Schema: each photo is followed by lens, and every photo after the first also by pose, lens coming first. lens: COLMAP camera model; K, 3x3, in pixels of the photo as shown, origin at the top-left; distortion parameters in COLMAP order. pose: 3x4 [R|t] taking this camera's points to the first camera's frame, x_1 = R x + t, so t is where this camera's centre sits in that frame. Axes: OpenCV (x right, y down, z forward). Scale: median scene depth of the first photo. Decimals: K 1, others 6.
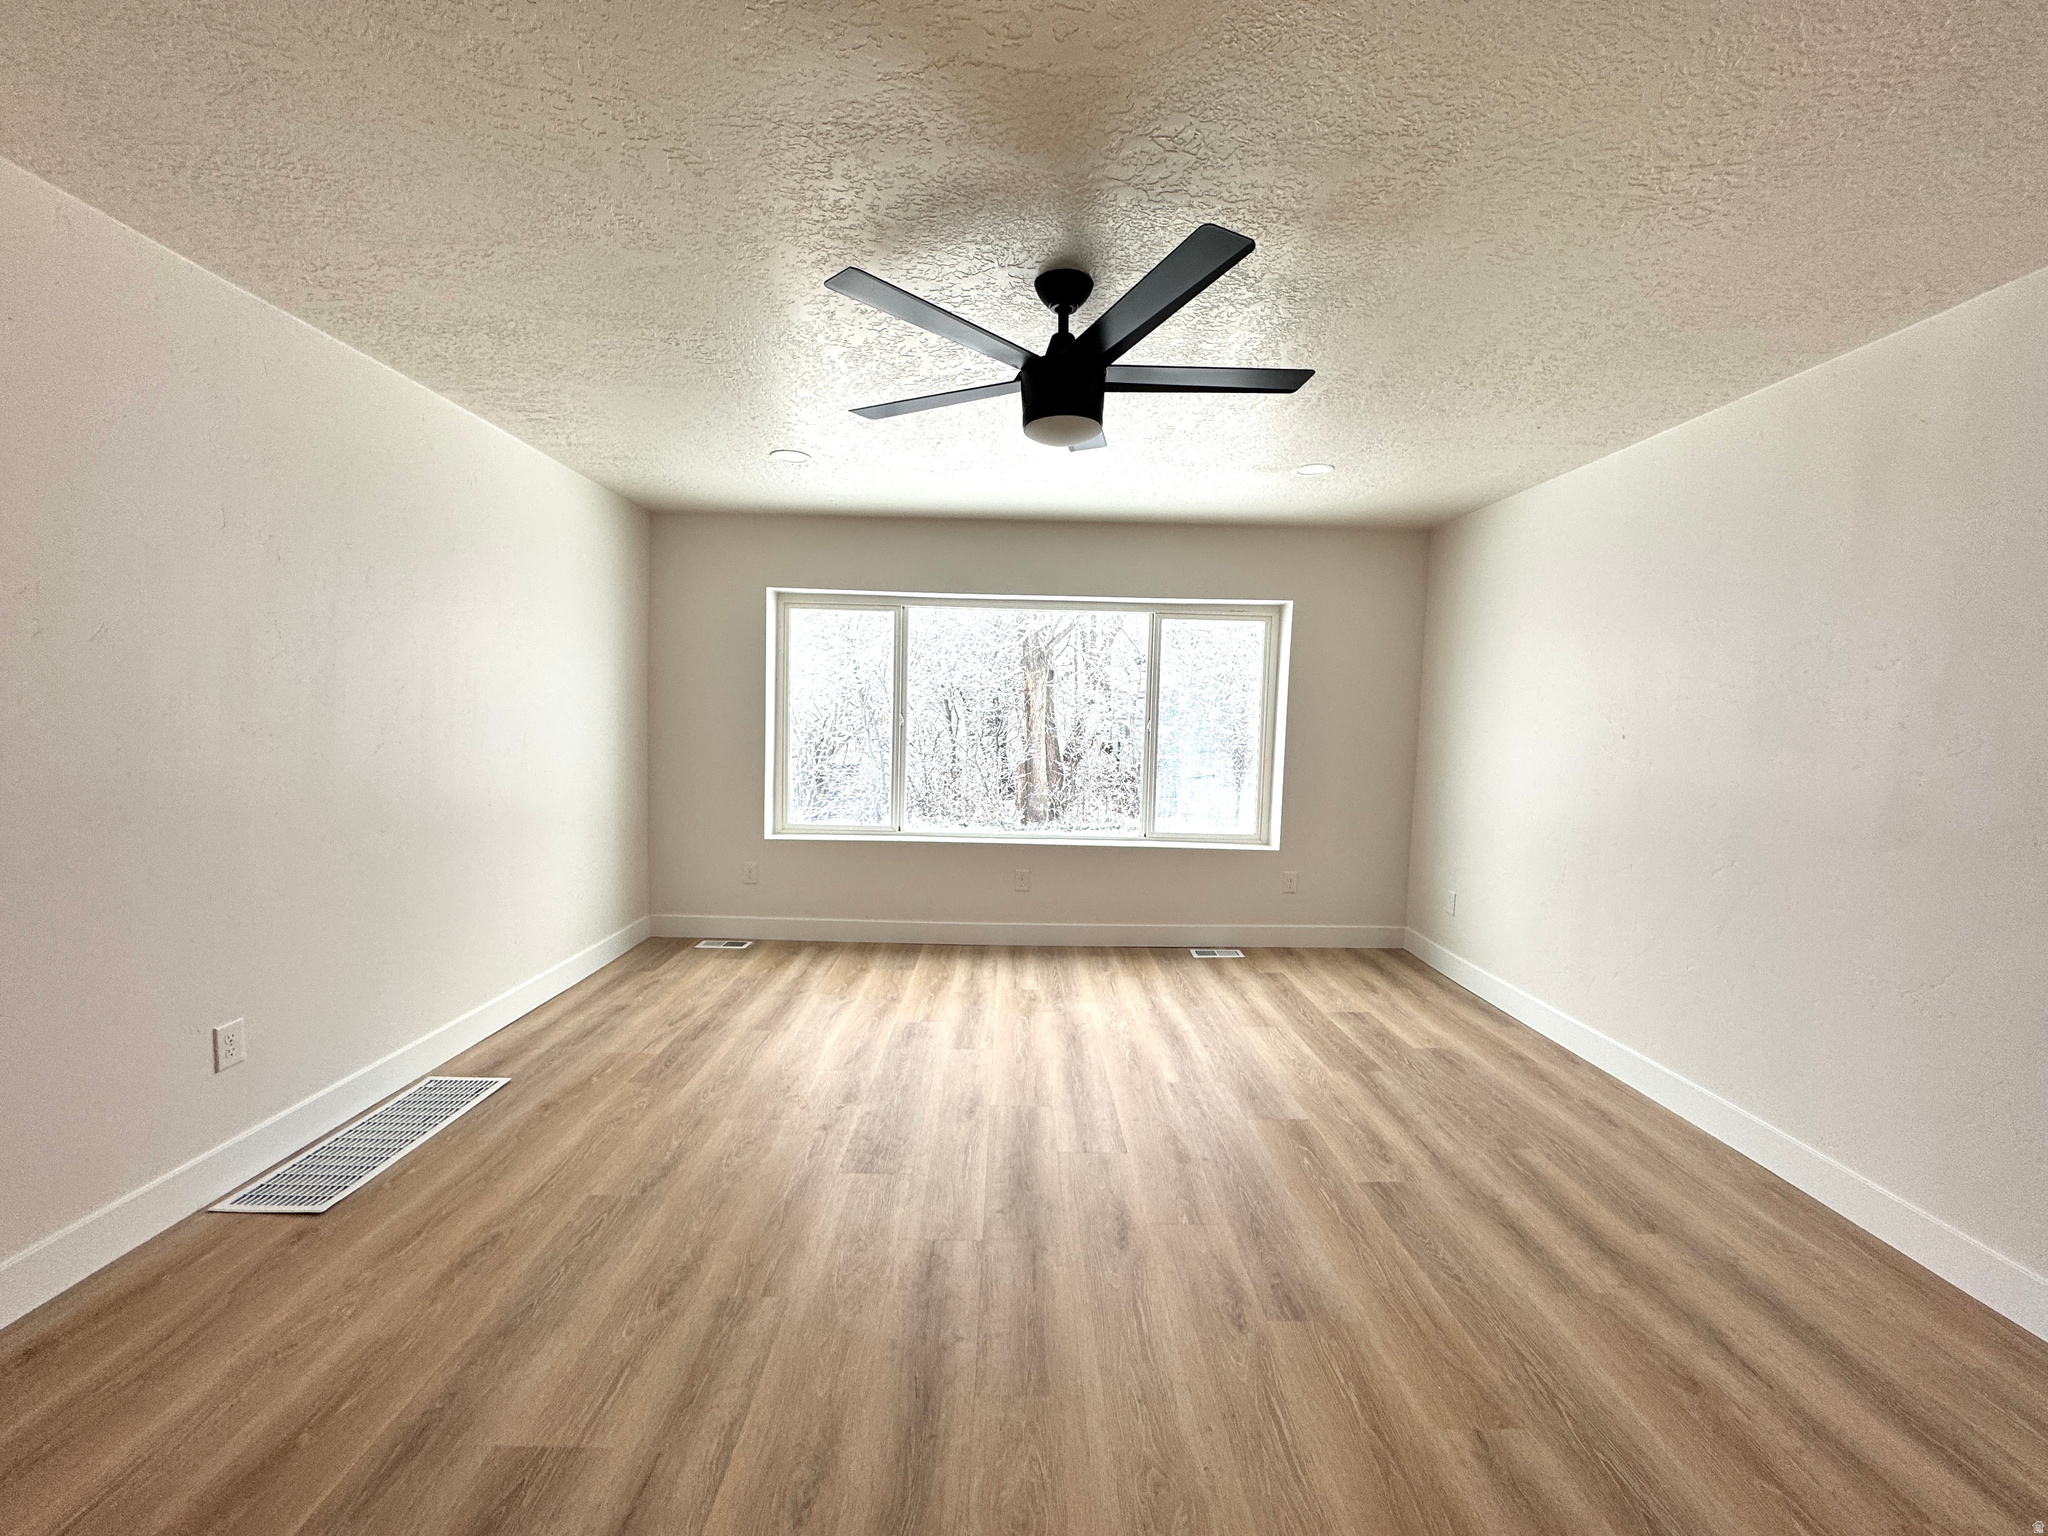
lens RADIAL K [[811.4, 0, 1024.0], [0, 811.4, 768.0], [0, 0, 1]] dist [-0.004930, 0.000152]
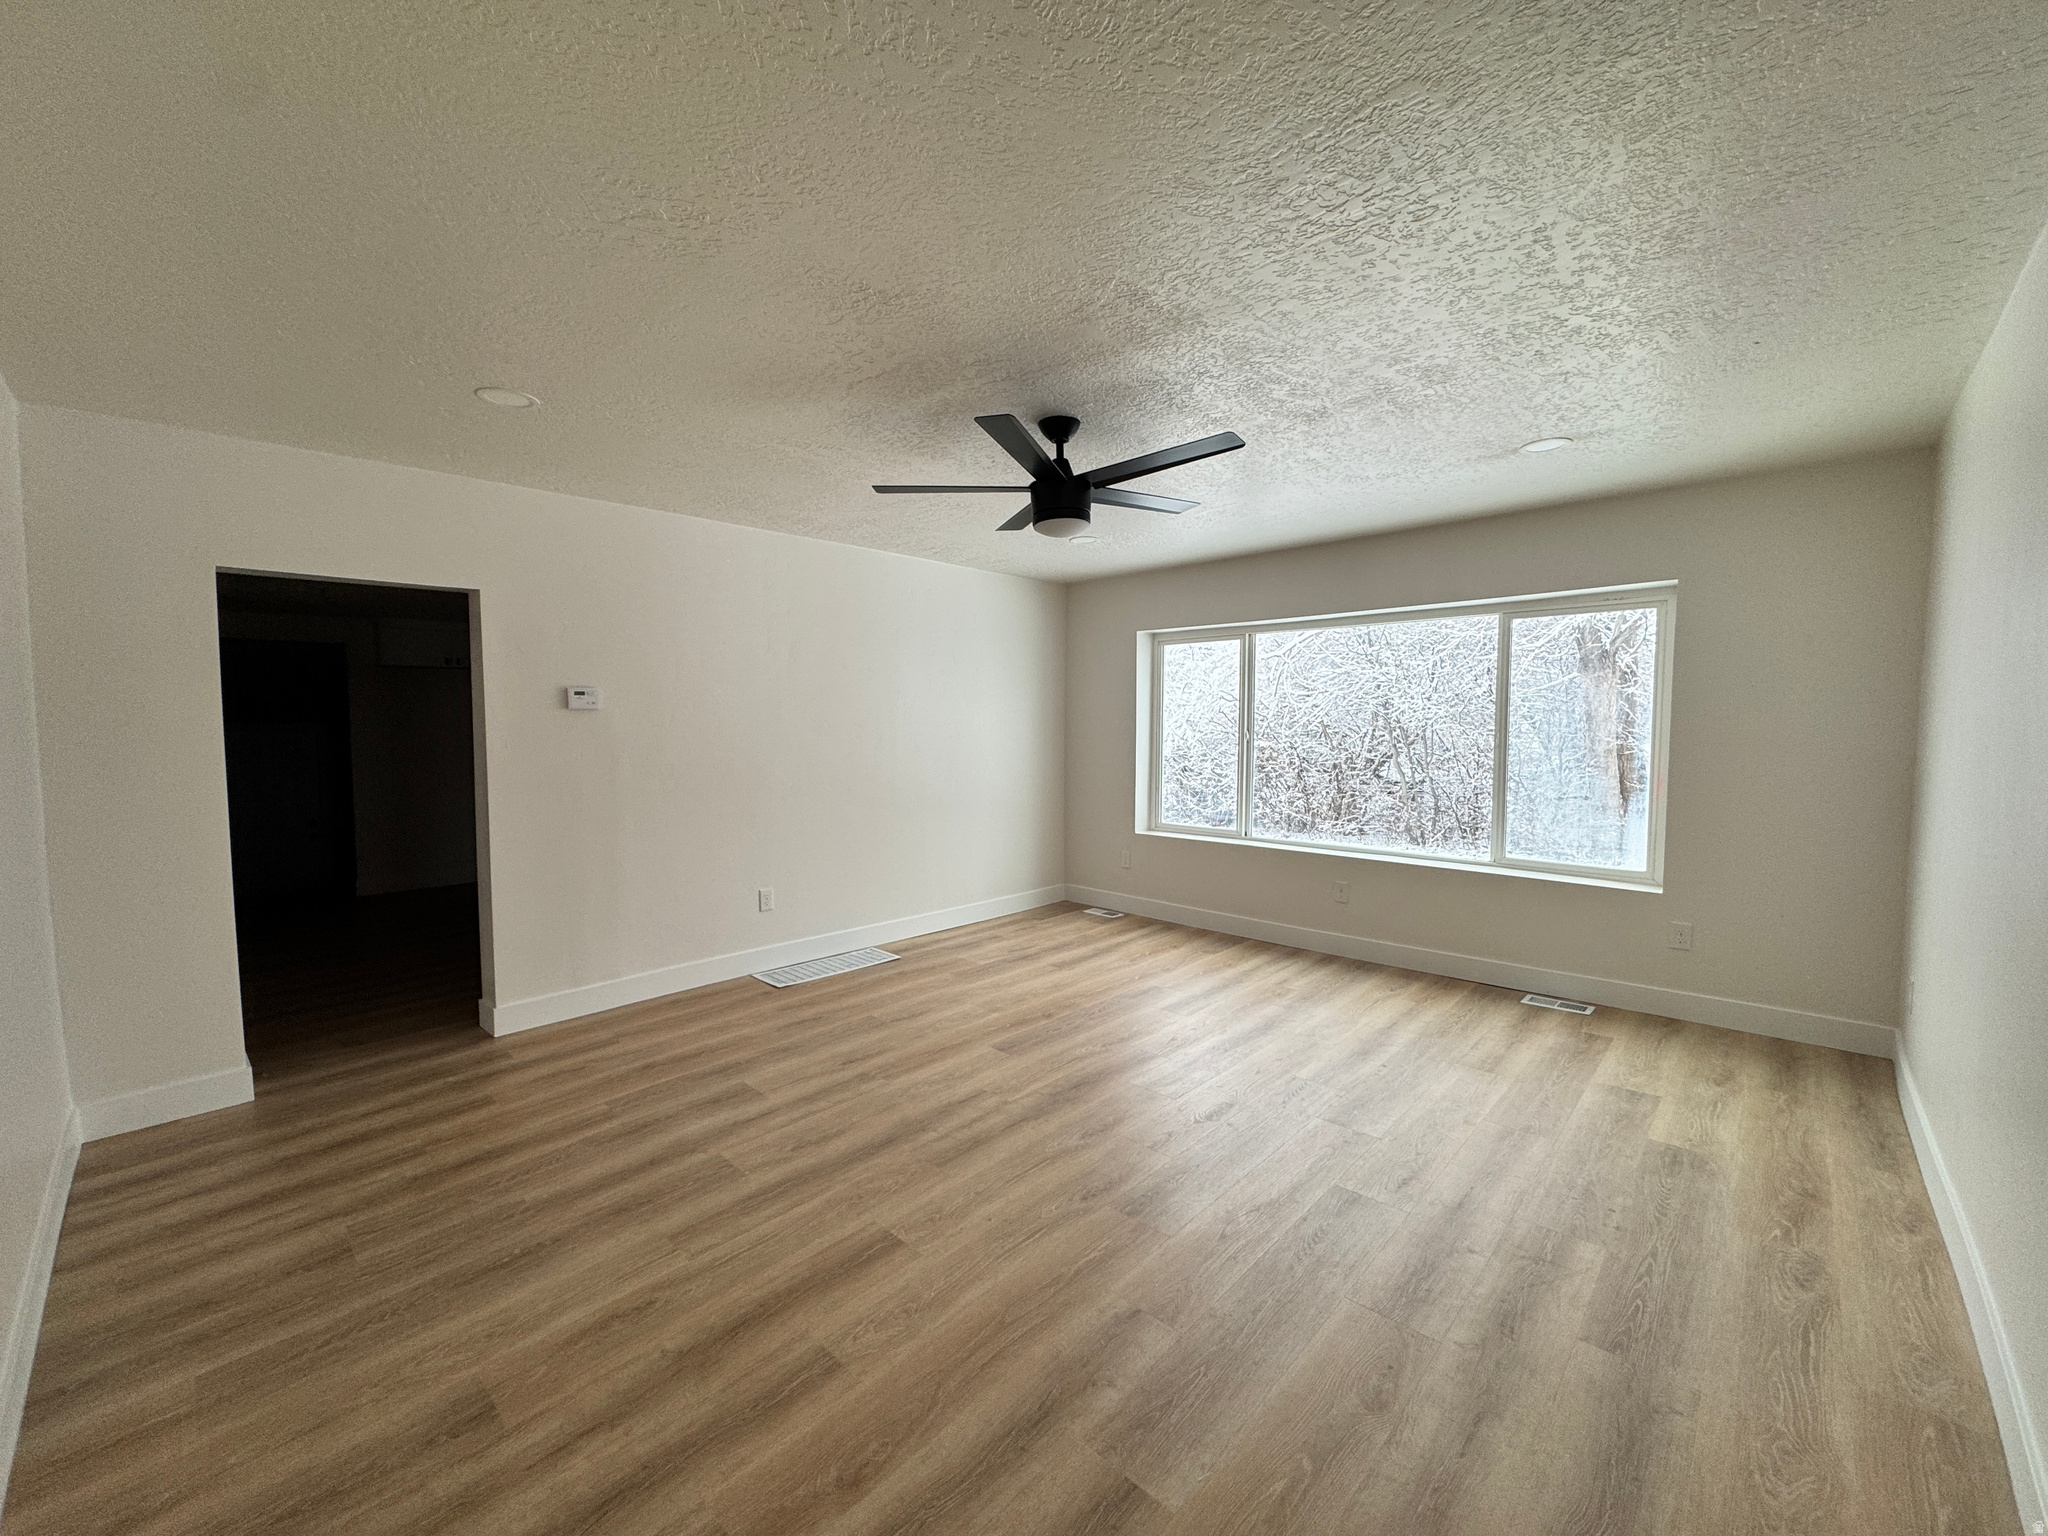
lens RADIAL K [[811.4, 0, 1024.0], [0, 811.4, 768.0], [0, 0, 1]] dist [-0.004930, 0.000152]
pose [[0.713156, 0.014483, -0.700856, 0.615557], [-0.028786, 0.999548, -0.008636, 0.004662], [0.700414, 0.026334, 0.713250, -0.012427]]
